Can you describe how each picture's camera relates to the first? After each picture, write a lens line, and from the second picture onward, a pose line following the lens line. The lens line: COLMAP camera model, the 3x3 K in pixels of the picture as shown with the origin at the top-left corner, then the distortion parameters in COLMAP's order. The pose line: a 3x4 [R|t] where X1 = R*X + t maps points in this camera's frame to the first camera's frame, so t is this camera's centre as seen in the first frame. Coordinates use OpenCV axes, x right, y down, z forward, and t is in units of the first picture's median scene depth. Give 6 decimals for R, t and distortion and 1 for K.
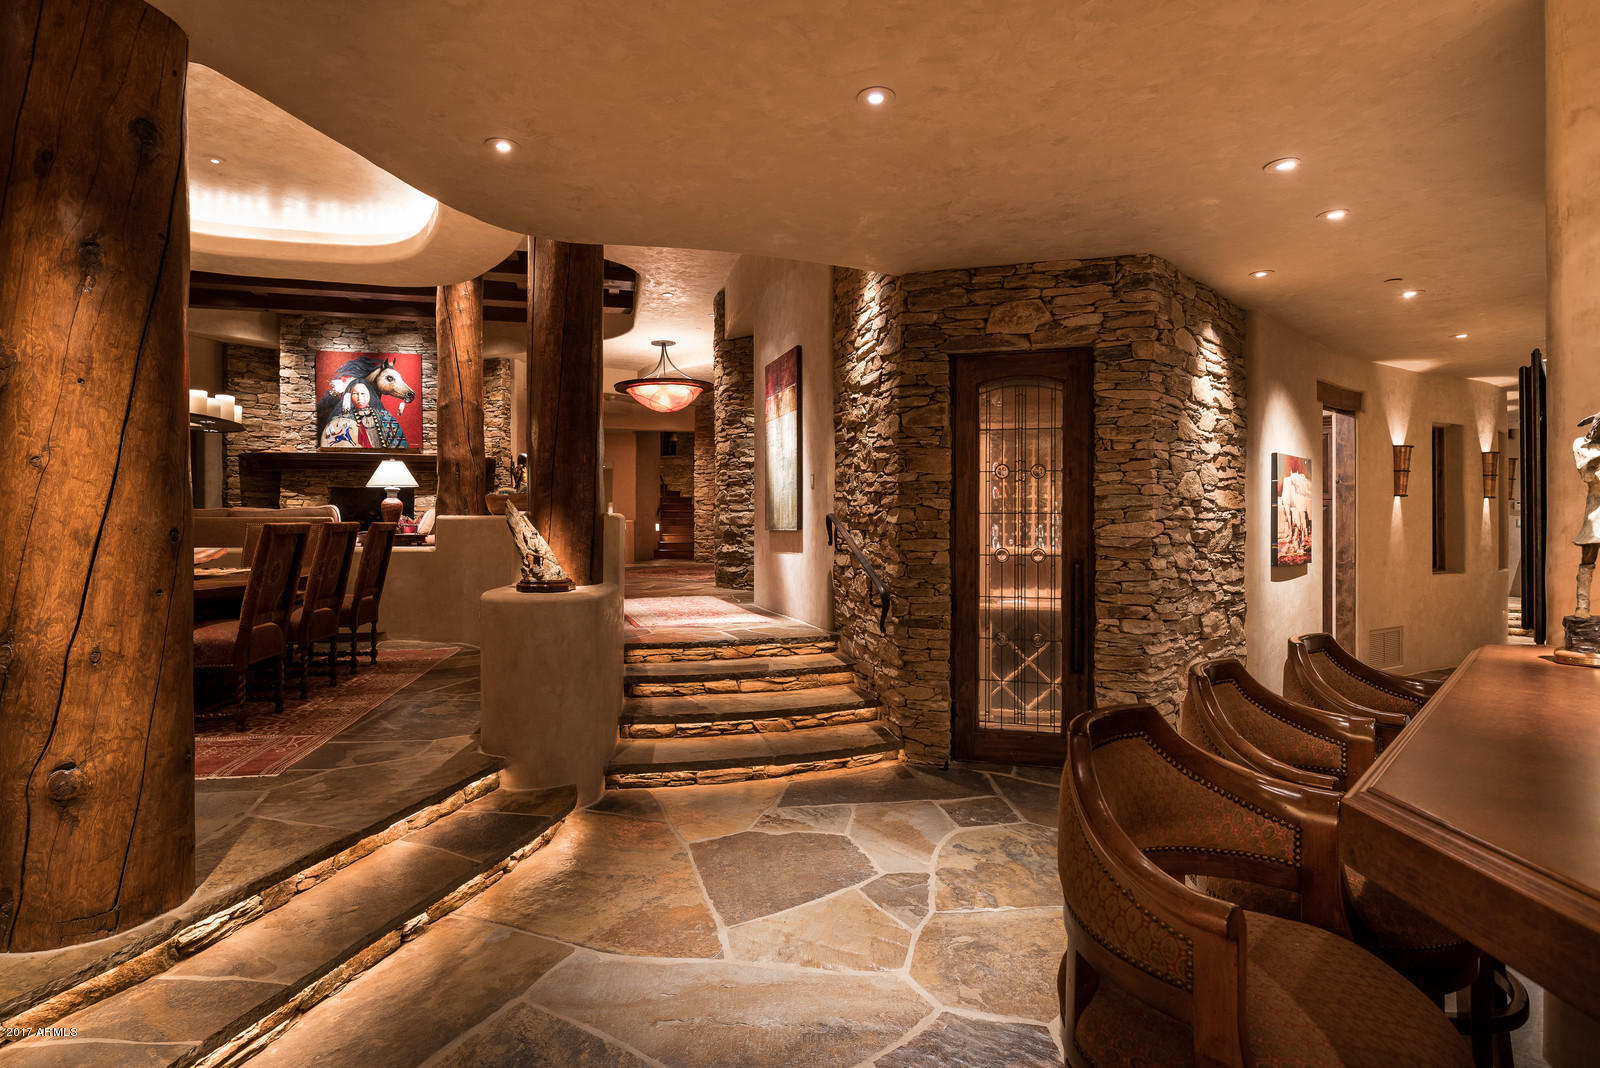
lens RADIAL K [[823.2, 0, 789.9], [0, 823.2, 532.5], [0, 0, 1]] dist [-0.001789, -0.000047]
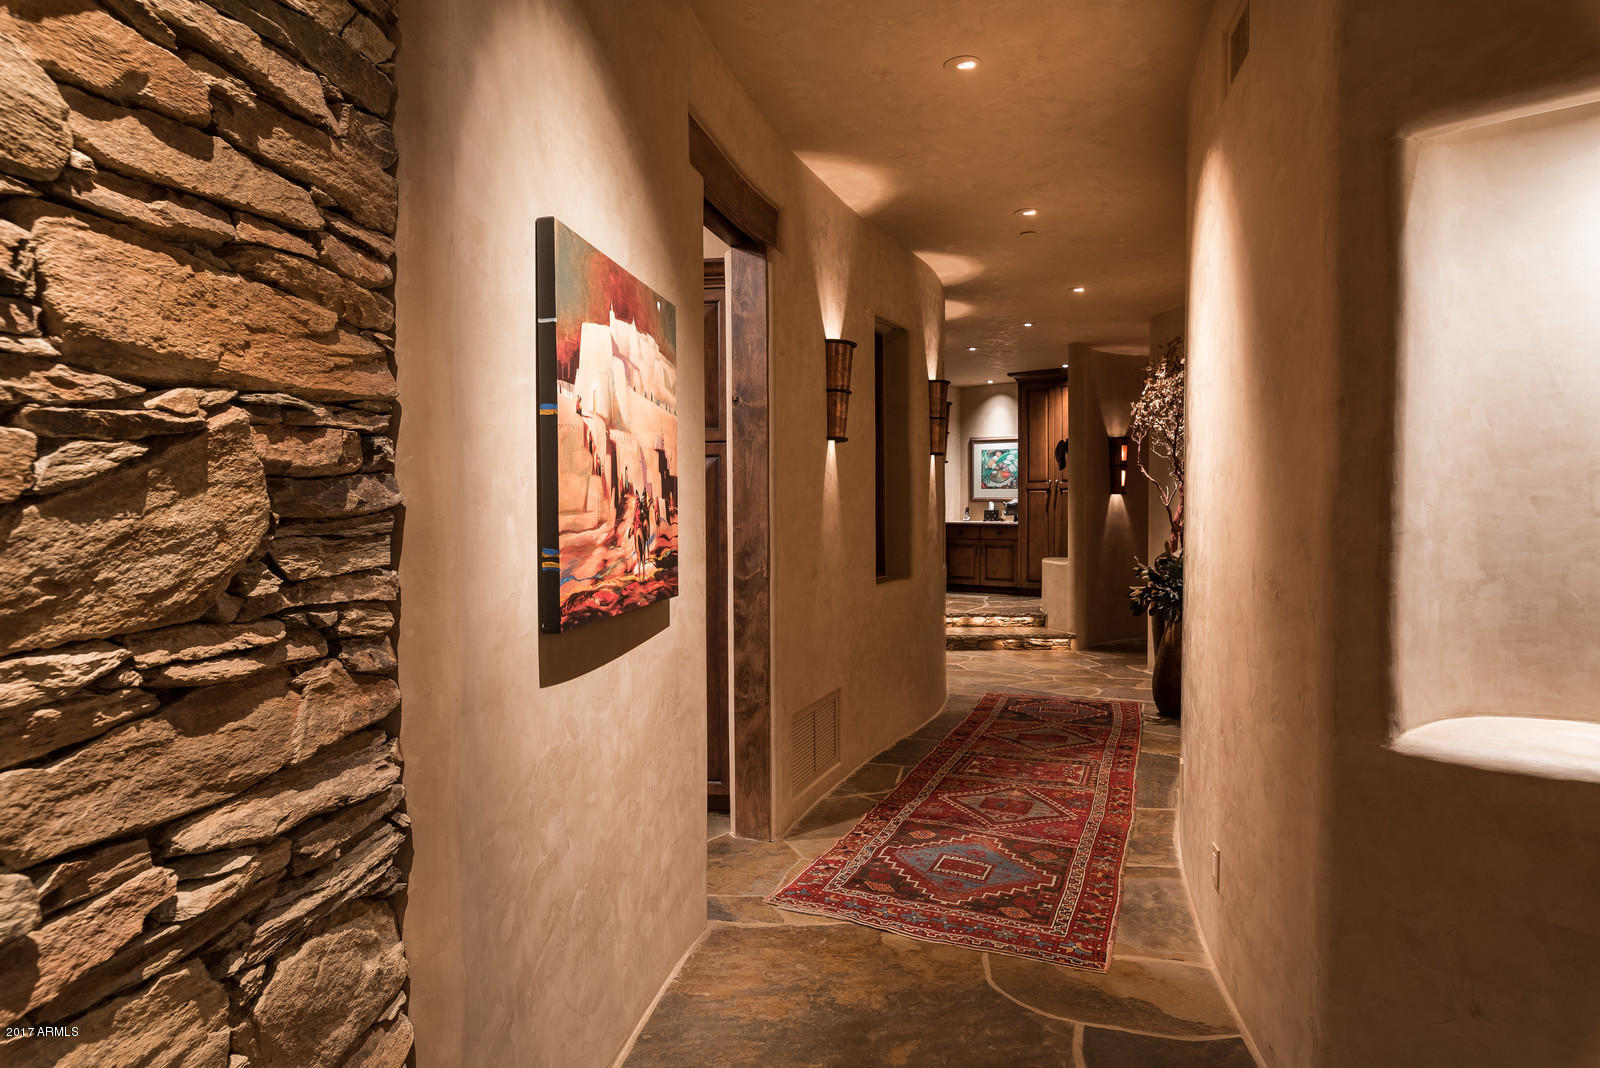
lens RADIAL K [[922.6, 0, 798.5], [0, 922.6, 531.1], [0, 0, 1]] dist [-0.000794, -0.000252]
pose [[0.790115, -0.017781, 0.612701, 0.422351], [0.006835, 0.999773, 0.020200, 0.000939], [-0.612921, -0.011772, 0.790056, 0.639007]]
